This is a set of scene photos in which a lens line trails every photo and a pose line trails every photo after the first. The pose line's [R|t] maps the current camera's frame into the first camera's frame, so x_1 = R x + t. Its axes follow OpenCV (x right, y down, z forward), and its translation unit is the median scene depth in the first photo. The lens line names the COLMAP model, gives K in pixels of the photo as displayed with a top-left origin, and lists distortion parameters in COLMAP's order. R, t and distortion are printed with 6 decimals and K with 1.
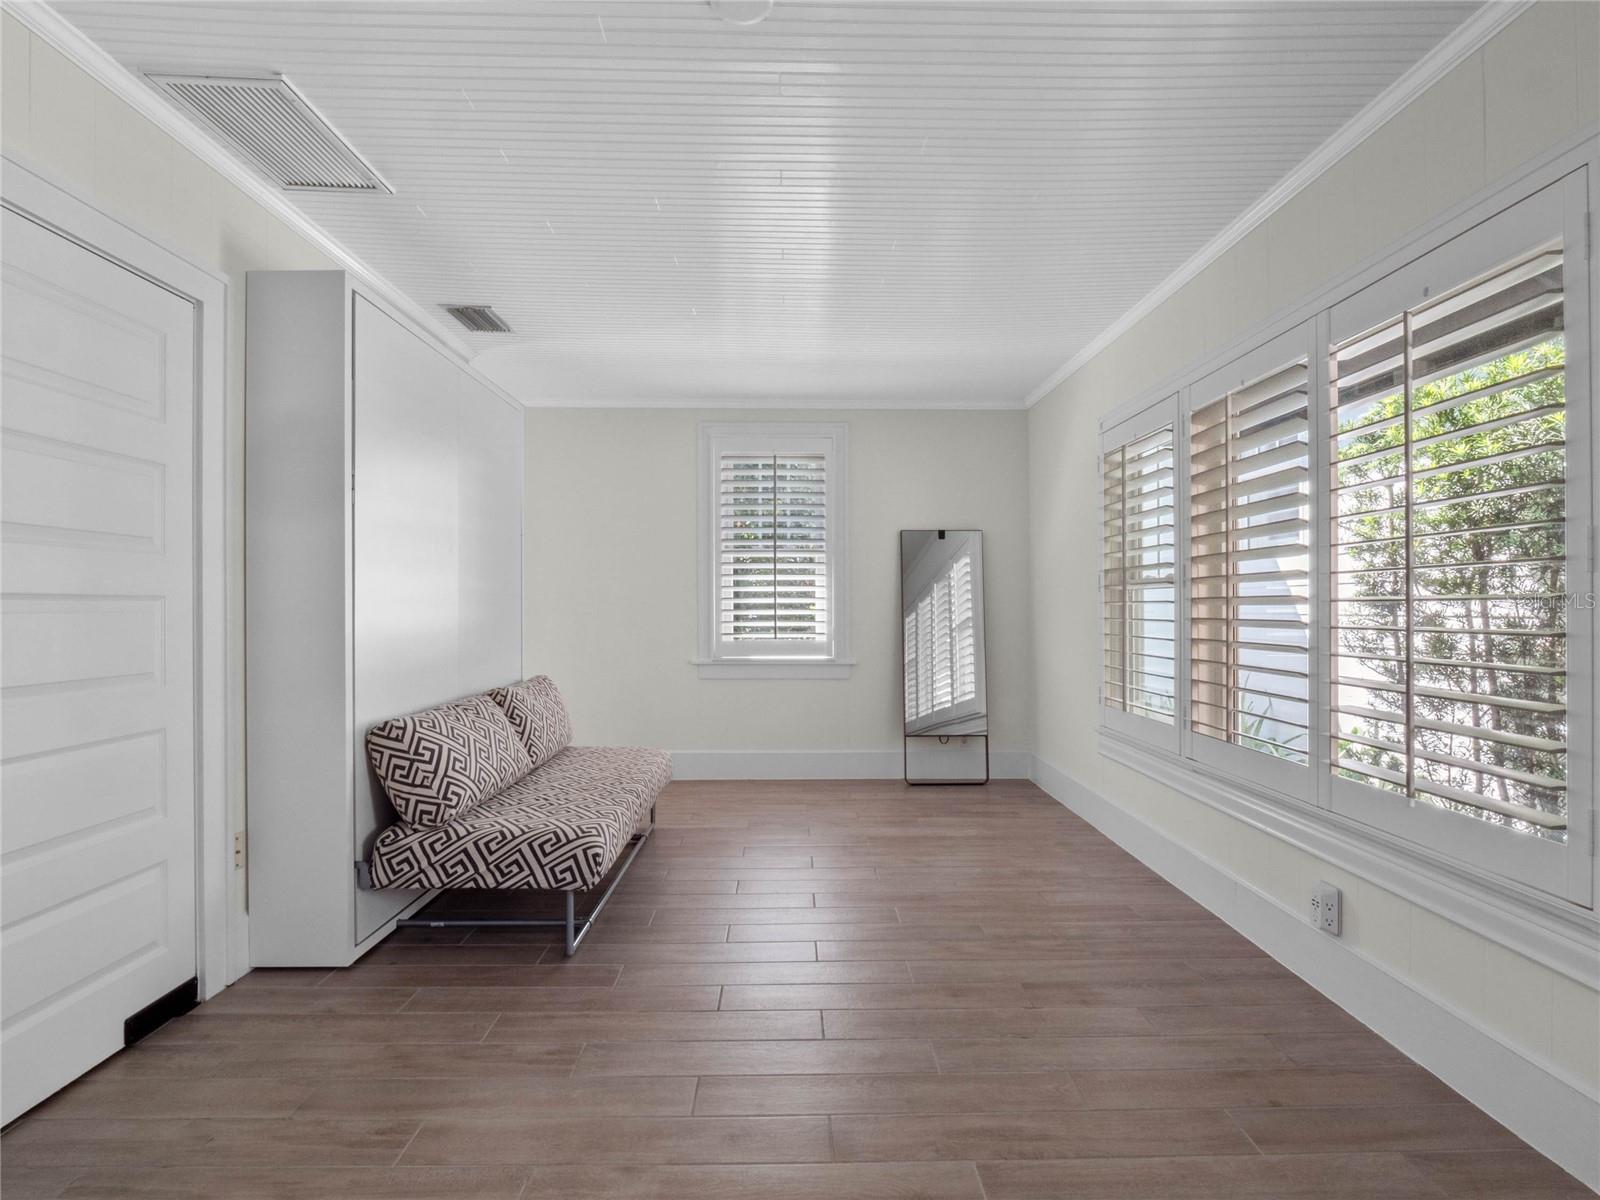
lens RADIAL K [[761.4, 0, 800.0], [0, 761.4, 600.0], [0, 0, 1]] dist [-0.018674, -0.000387]
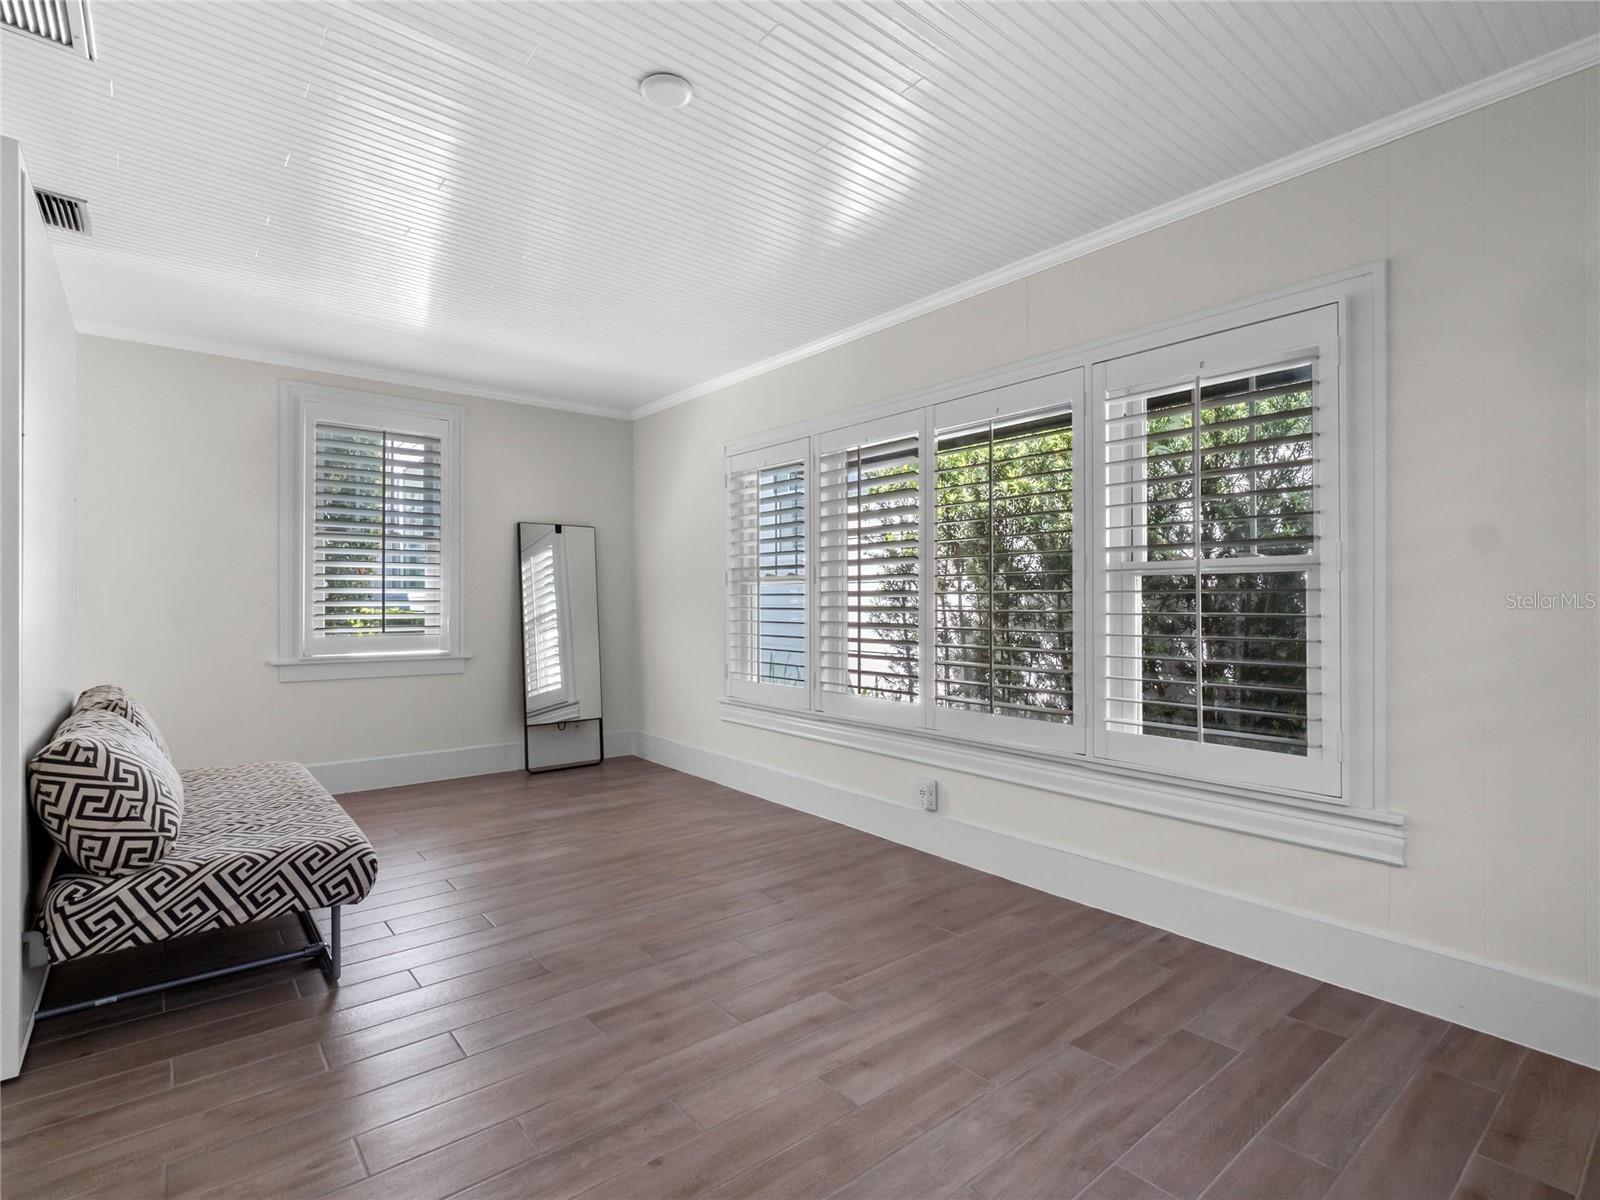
lens RADIAL K [[761.4, 0, 800.0], [0, 761.4, 600.0], [0, 0, 1]] dist [-0.018674, -0.000387]
pose [[0.786574, 0.002956, 0.617489, -0.429872], [-0.006795, 0.999969, 0.003868, 0.009382], [-0.617459, -0.007238, 0.786570, -0.046887]]
